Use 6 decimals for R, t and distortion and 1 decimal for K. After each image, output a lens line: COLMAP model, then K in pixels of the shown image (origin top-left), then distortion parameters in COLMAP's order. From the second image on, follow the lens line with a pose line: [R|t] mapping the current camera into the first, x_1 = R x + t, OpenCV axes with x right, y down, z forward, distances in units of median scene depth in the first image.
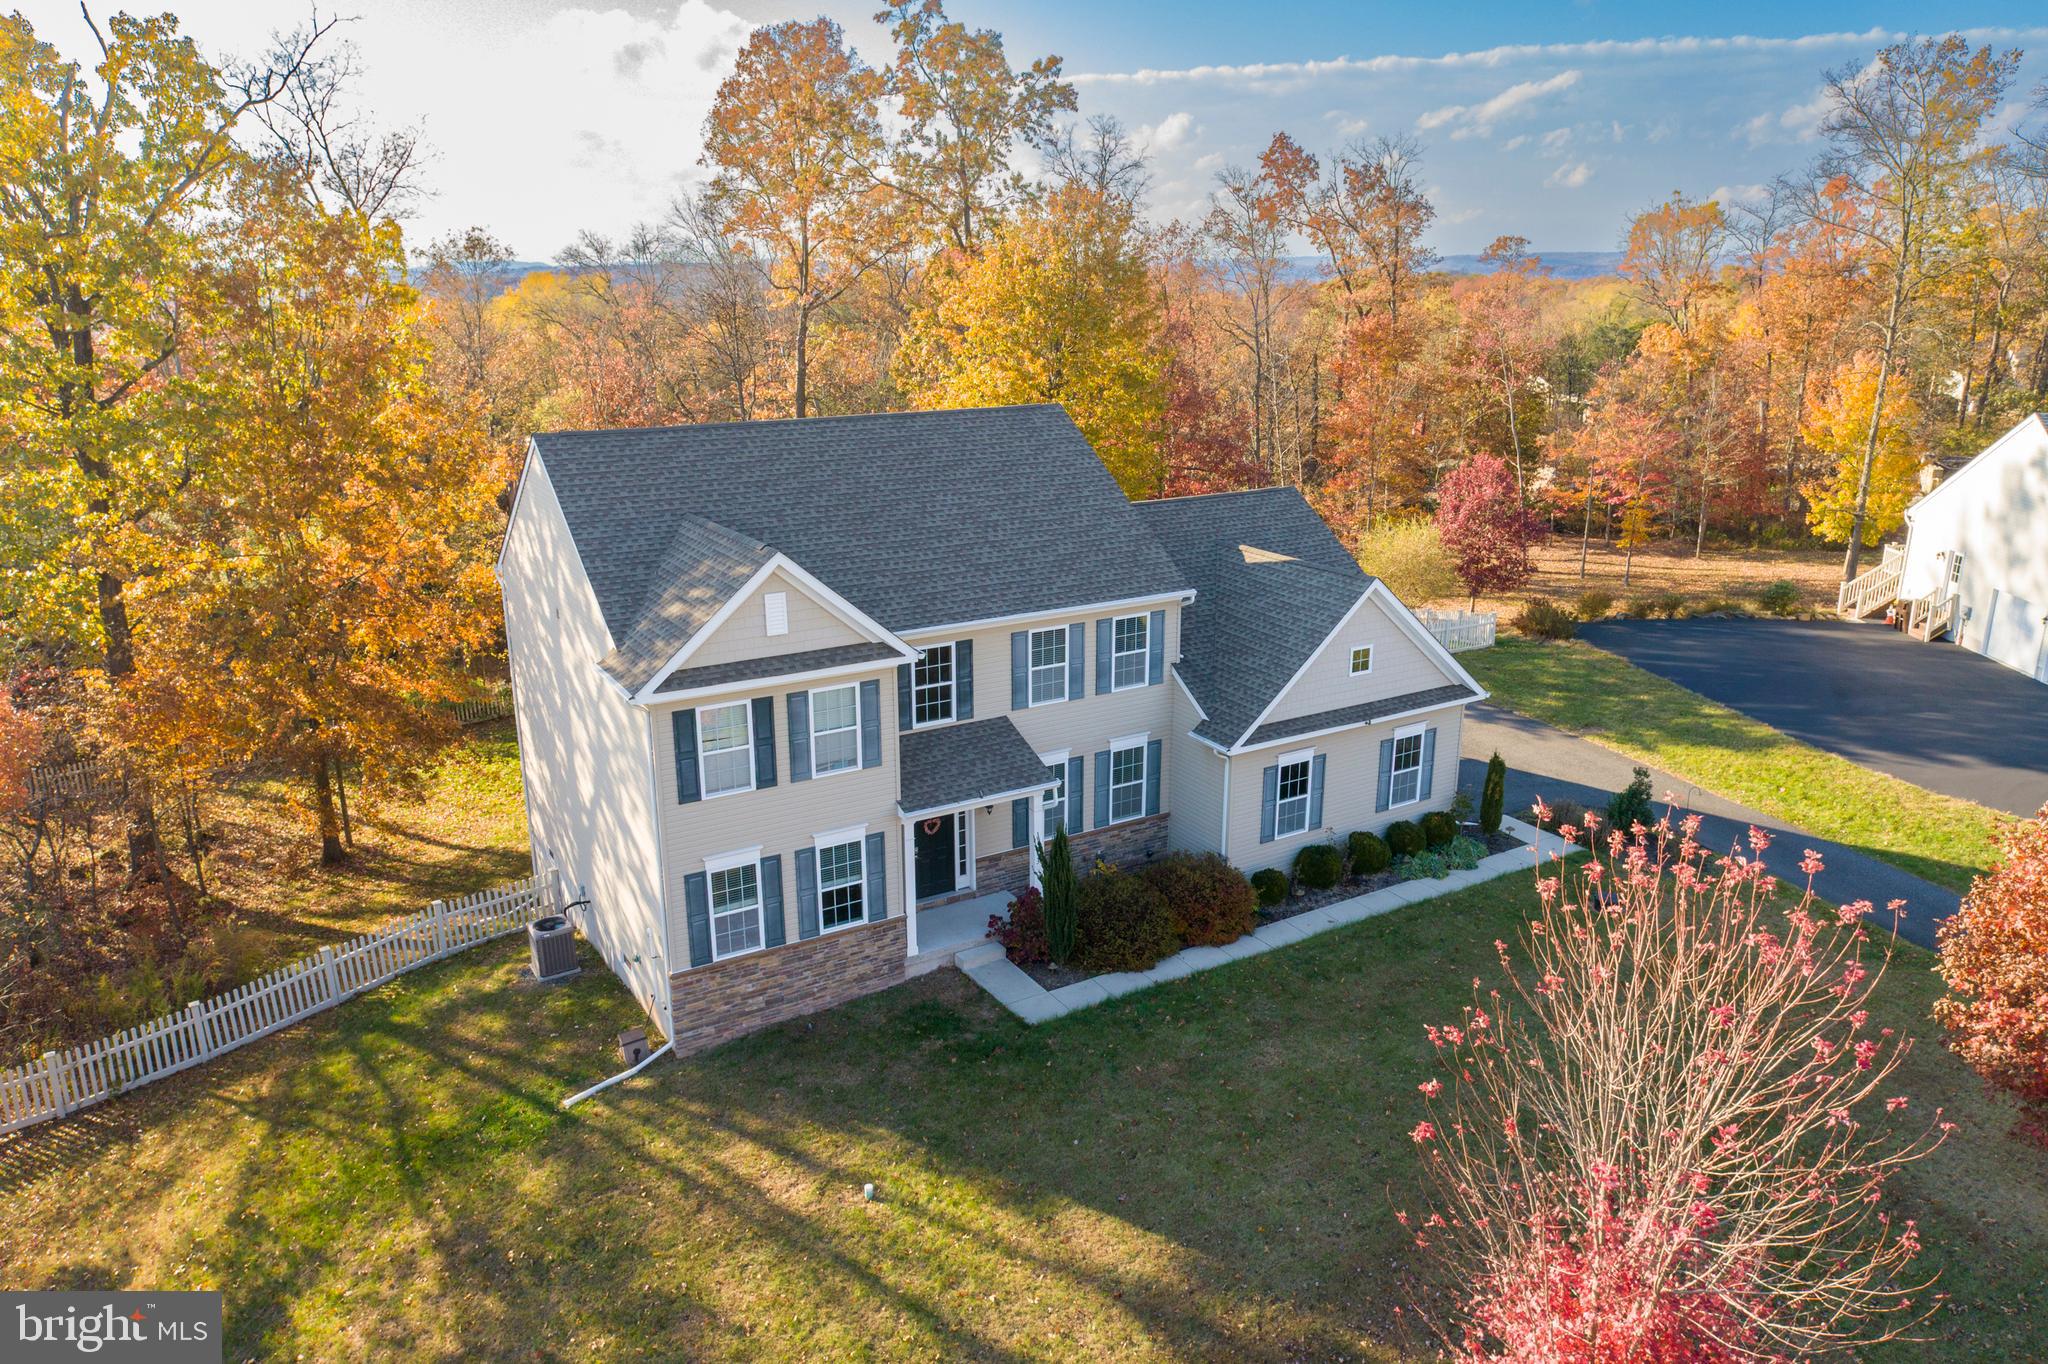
lens RADIAL K [[1374.9, 0, 1023.0], [0, 1374.9, 680.7], [0, 0, 1]] dist [-0.002205, 0.014830]
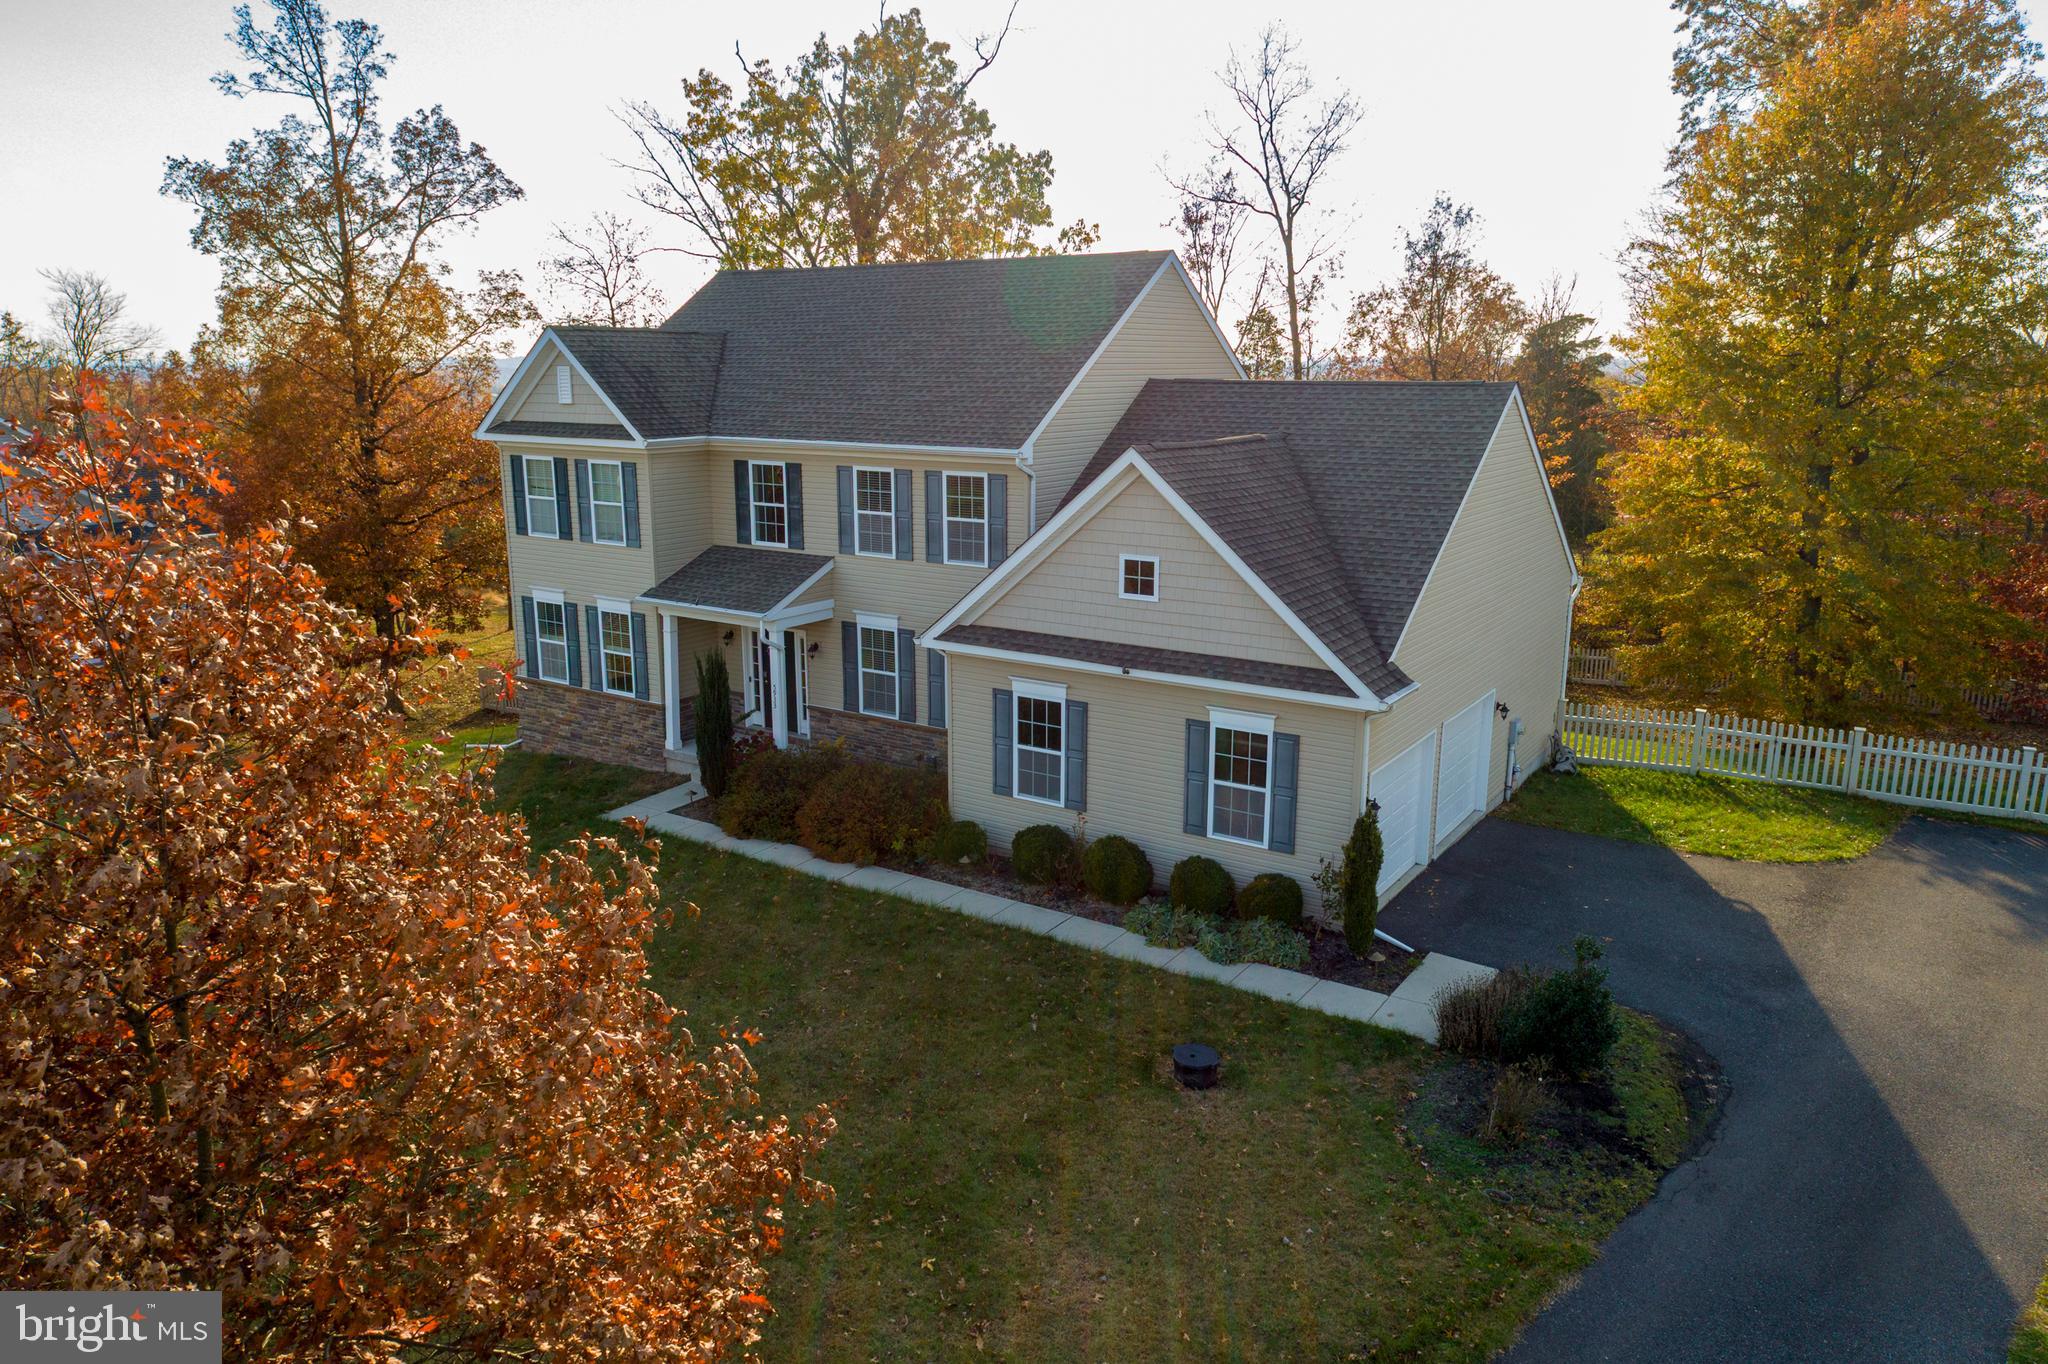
lens RADIAL K [[1374.9, 0, 1028.5], [0, 1374.9, 691.1], [0, 0, 1]] dist [-0.002205, 0.014830]
pose [[0.432690, 0.214379, -0.875683, 0.899435], [-0.256718, 0.960403, 0.108271, -0.022327], [0.864219, 0.177956, 0.470592, 0.715582]]
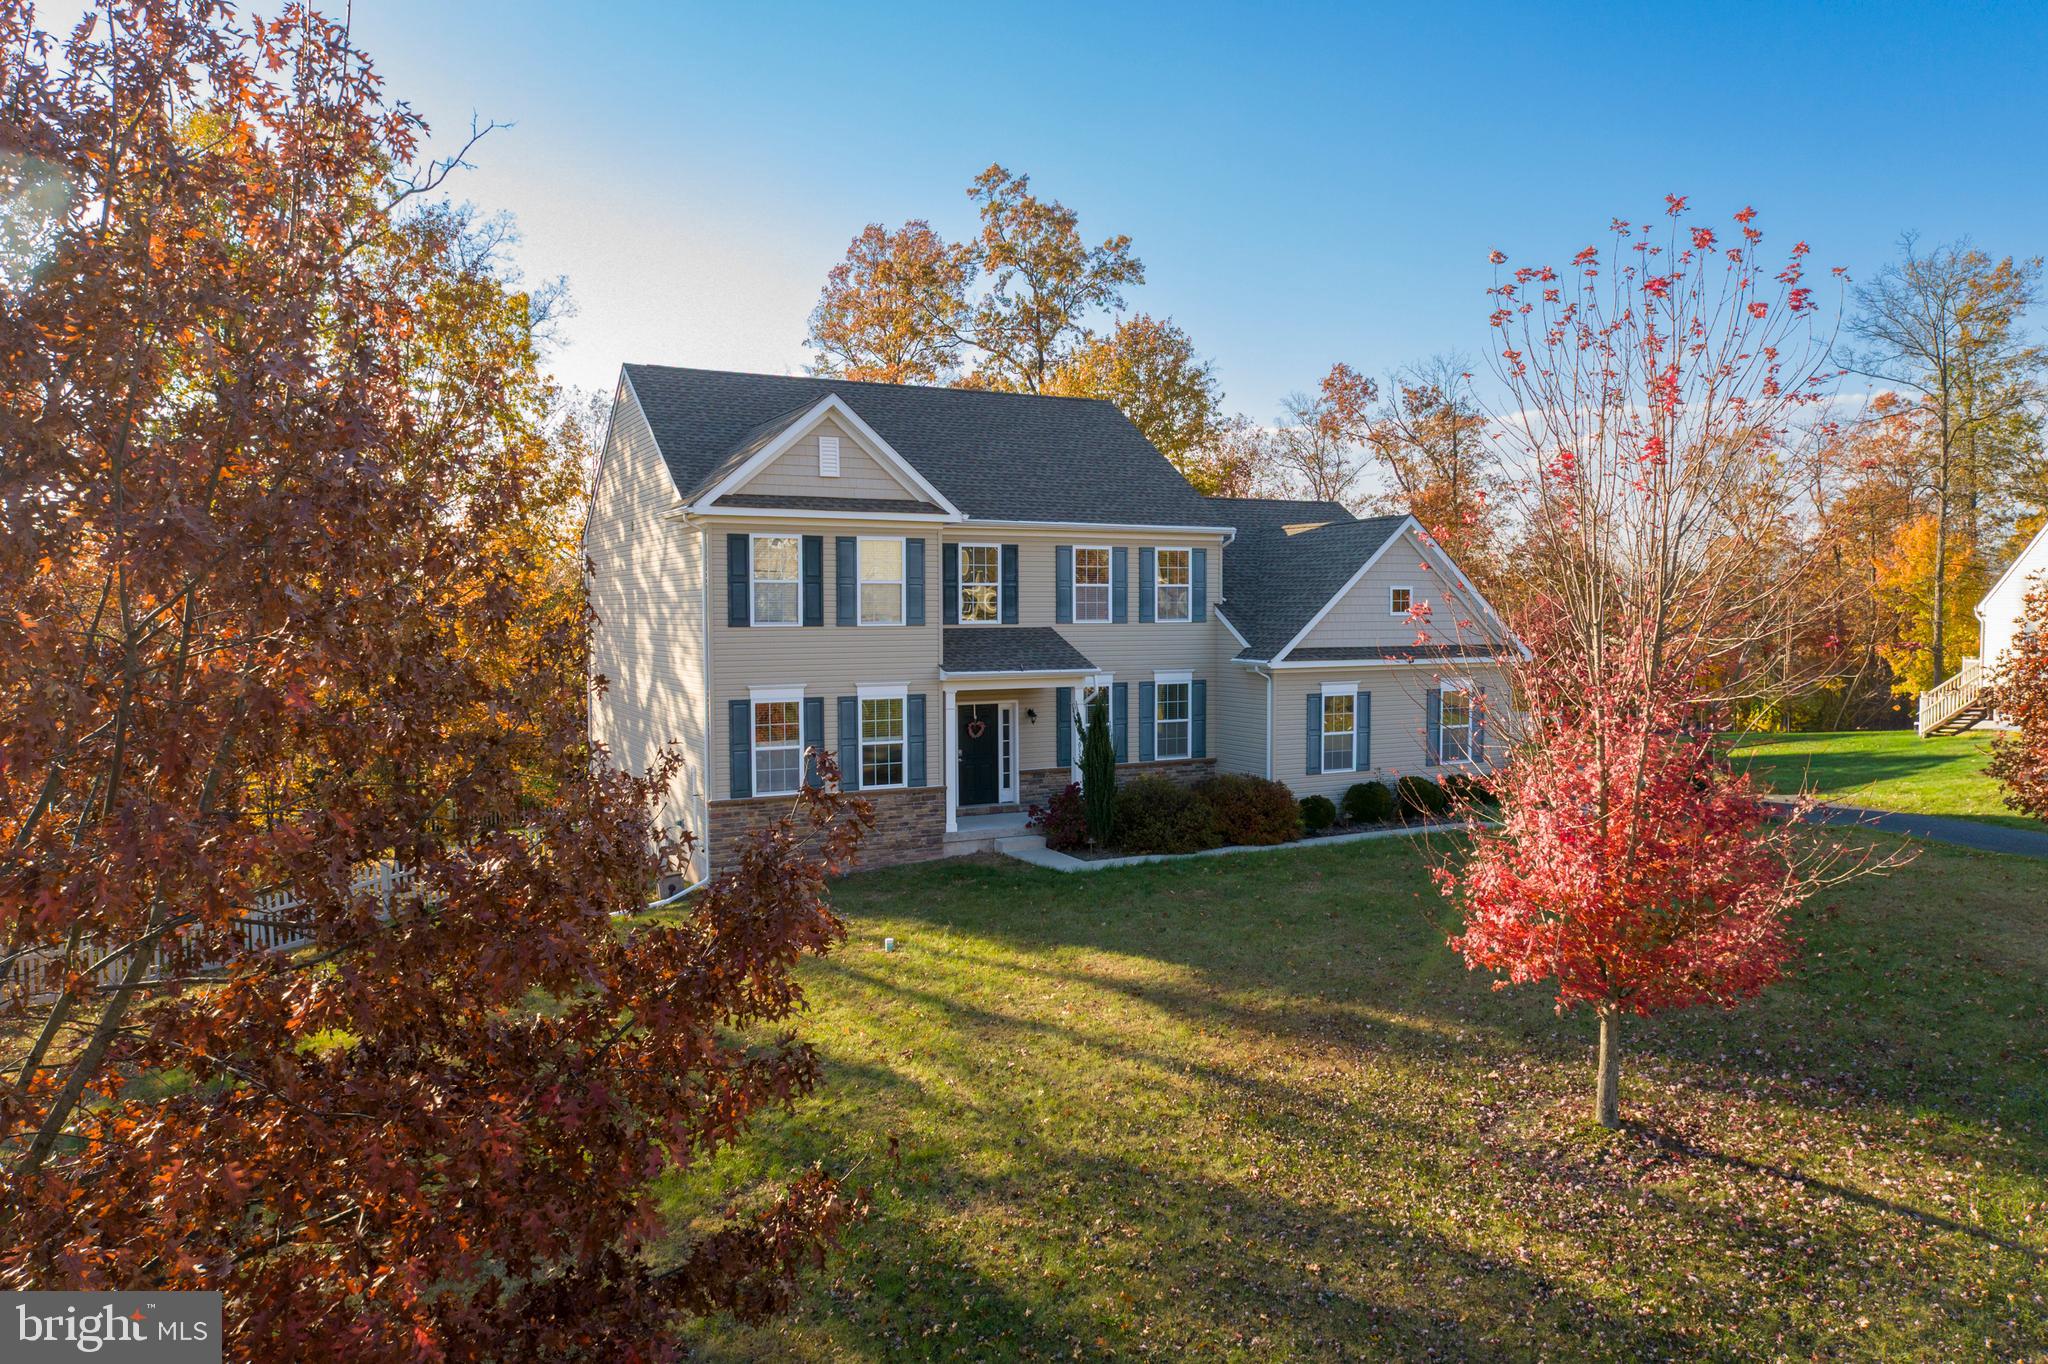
lens RADIAL K [[1374.9, 0, 1026.4], [0, 1374.9, 684.7], [0, 0, 1]] dist [-0.002205, 0.014830]
pose [[0.998032, 0.002990, -0.062633, 0.035245], [-0.017361, 0.972989, -0.230196, 0.314120], [0.060253, 0.230831, 0.971127, 0.007567]]
